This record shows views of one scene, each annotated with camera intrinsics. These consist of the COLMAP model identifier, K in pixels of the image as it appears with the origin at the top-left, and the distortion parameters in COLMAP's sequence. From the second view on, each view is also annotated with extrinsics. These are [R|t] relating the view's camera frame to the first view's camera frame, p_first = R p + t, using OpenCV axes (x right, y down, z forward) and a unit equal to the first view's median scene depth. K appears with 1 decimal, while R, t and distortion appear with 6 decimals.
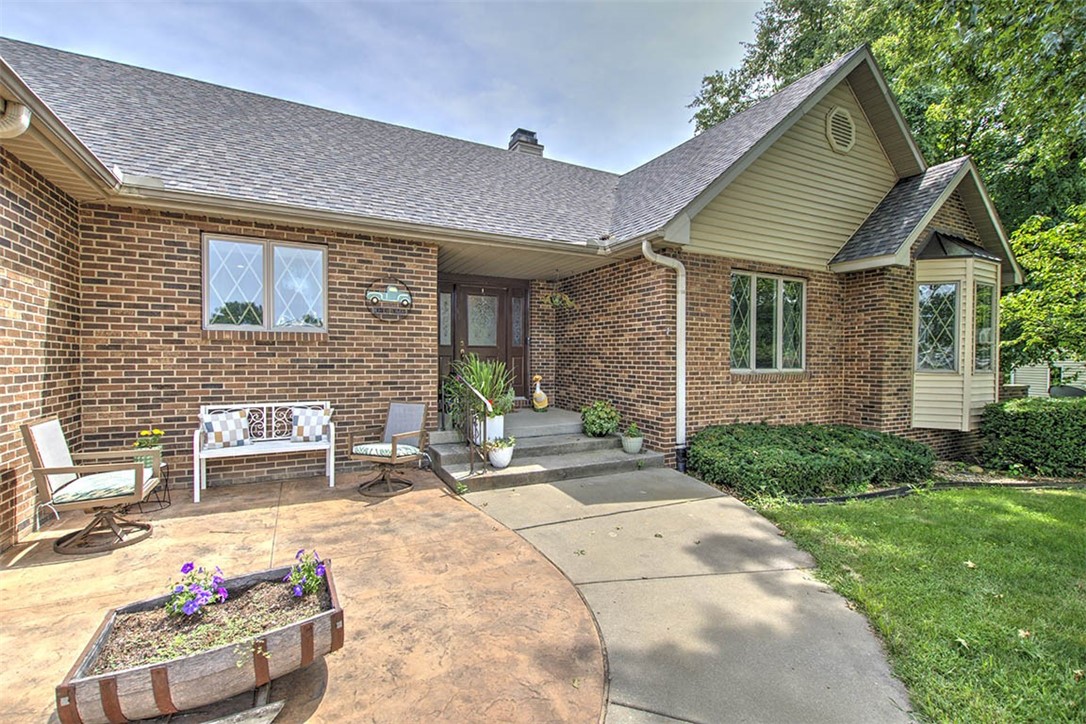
lens RADIAL K [[494.5, 0, 543.0], [0, 494.5, 362.0], [0, 0, 1]] dist [0.002037, 0.000129]
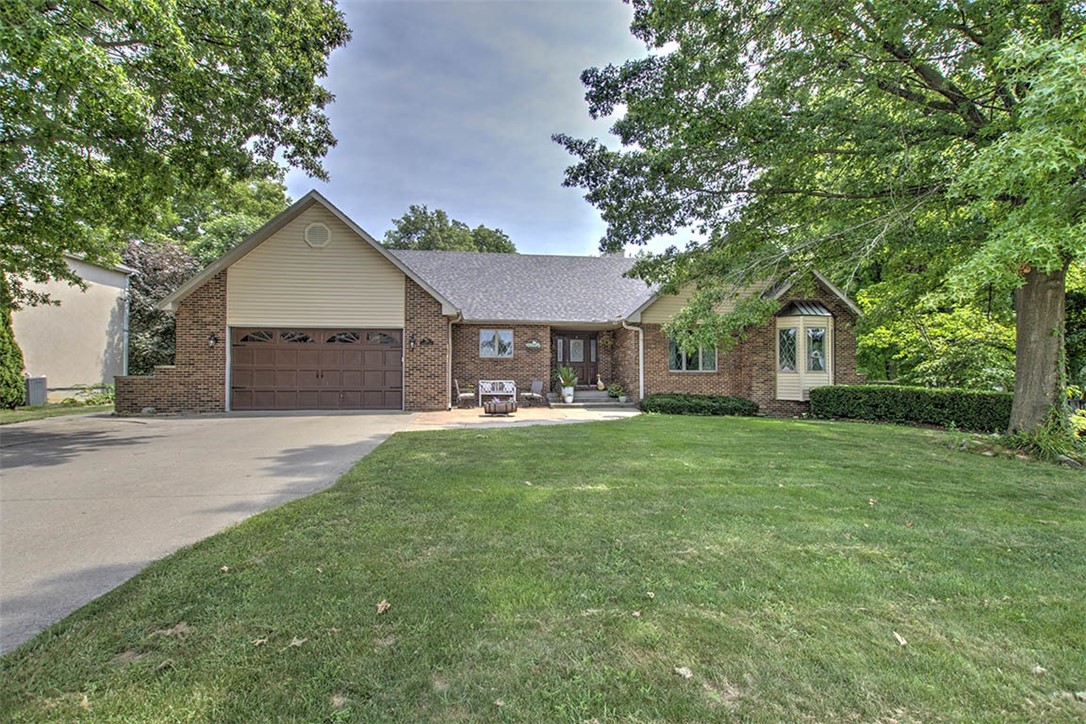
lens RADIAL K [[494.5, 0, 543.0], [0, 494.5, 362.0], [0, 0, 1]] dist [0.002037, 0.000129]
pose [[0.938999, -0.012438, -0.343696, 0.701561], [-0.000102, 0.999336, -0.036443, 0.068987], [0.343921, 0.034255, 0.938374, -1.612744]]
